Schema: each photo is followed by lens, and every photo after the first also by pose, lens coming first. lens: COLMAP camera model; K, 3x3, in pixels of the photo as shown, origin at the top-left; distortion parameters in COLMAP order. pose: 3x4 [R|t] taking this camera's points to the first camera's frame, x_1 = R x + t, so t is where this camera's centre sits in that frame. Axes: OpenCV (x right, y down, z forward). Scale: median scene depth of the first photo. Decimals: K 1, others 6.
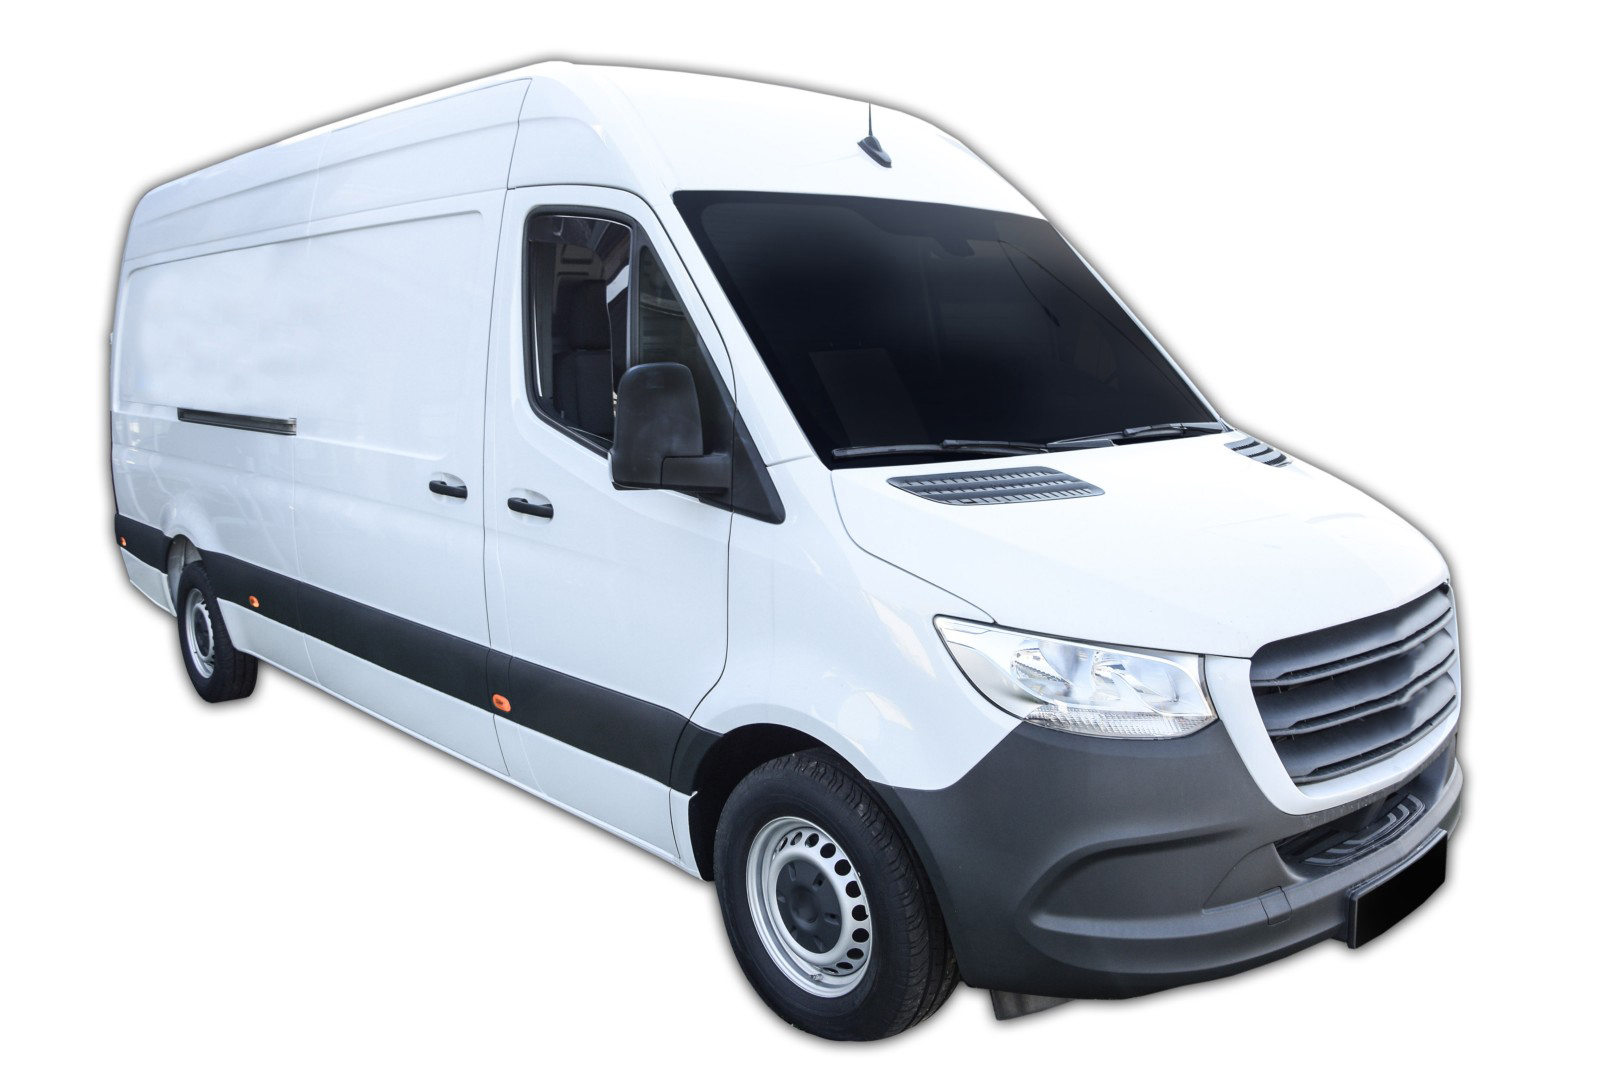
lens RADIAL K [[1261.0, 0, 800.0], [0, 1261.0, 534.0], [0, 0, 1]] dist [-0.143229, 0.000331]
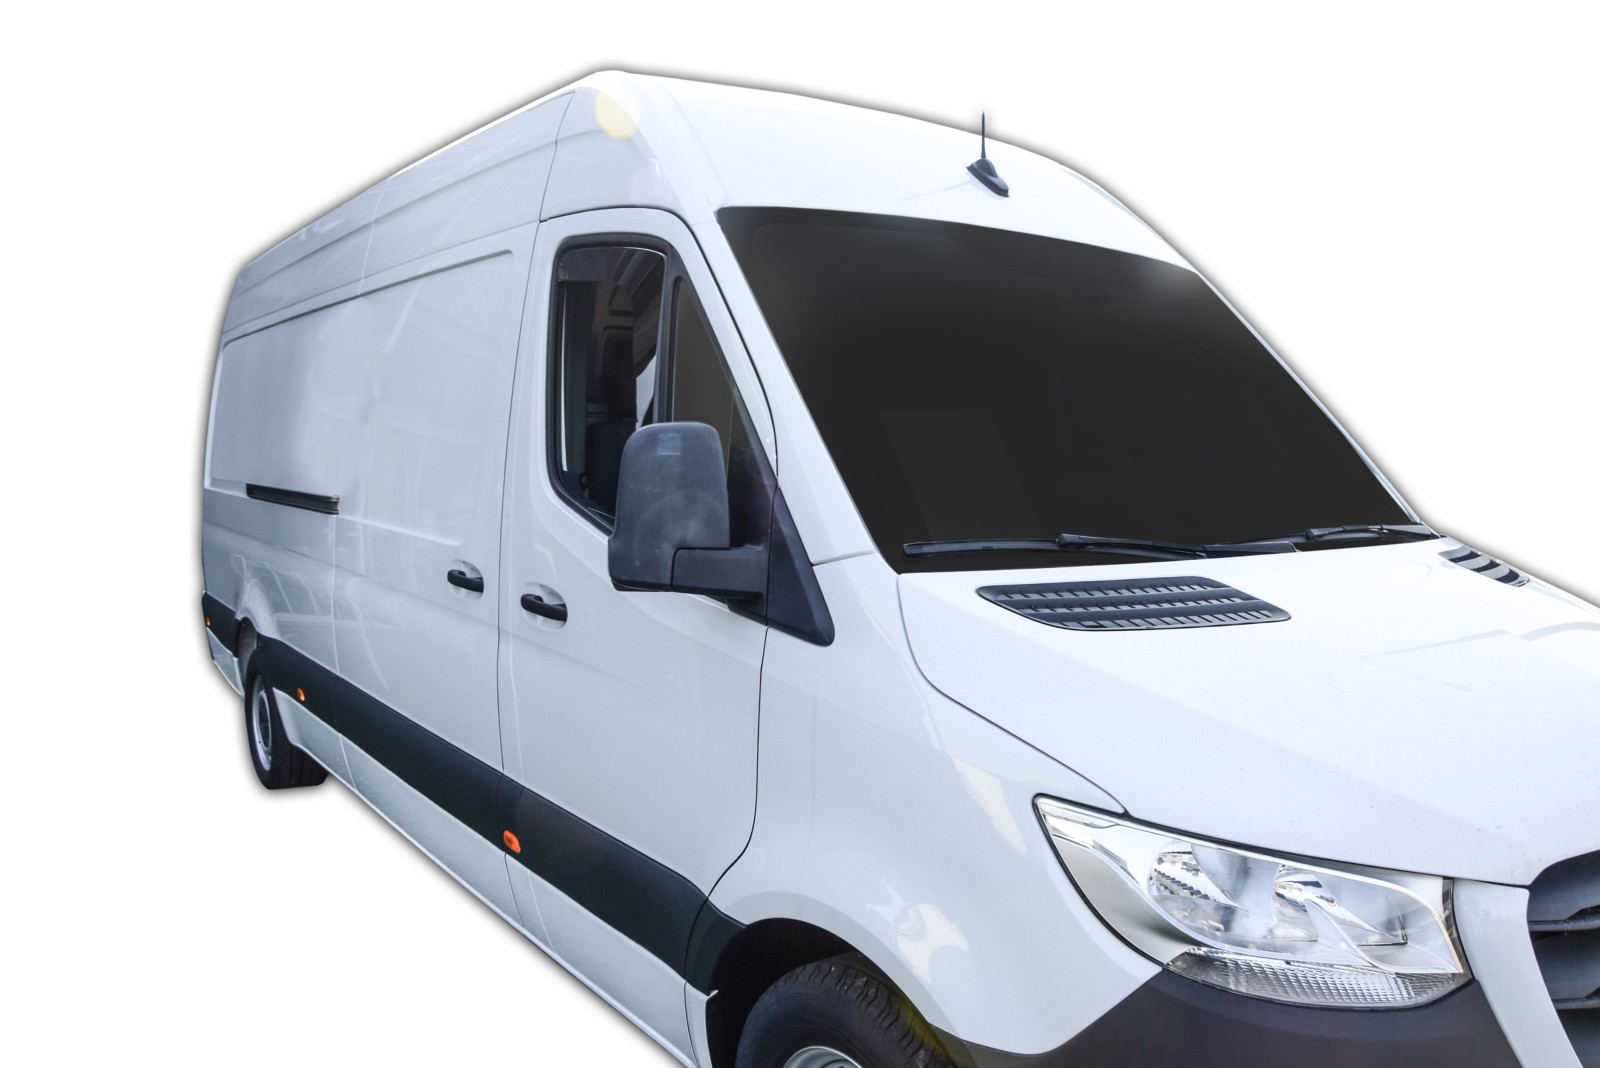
lens RADIAL K [[1205.7, 0, 800.7], [0, 1205.7, 587.3], [0, 0, 1]] dist [-0.156591, 0.100046]
pose [[0.993051, 0.032174, -0.113204, 0.044228], [-0.036179, 0.998784, -0.033498, -0.017056], [0.111989, 0.037360, 0.993007, 0.303863]]
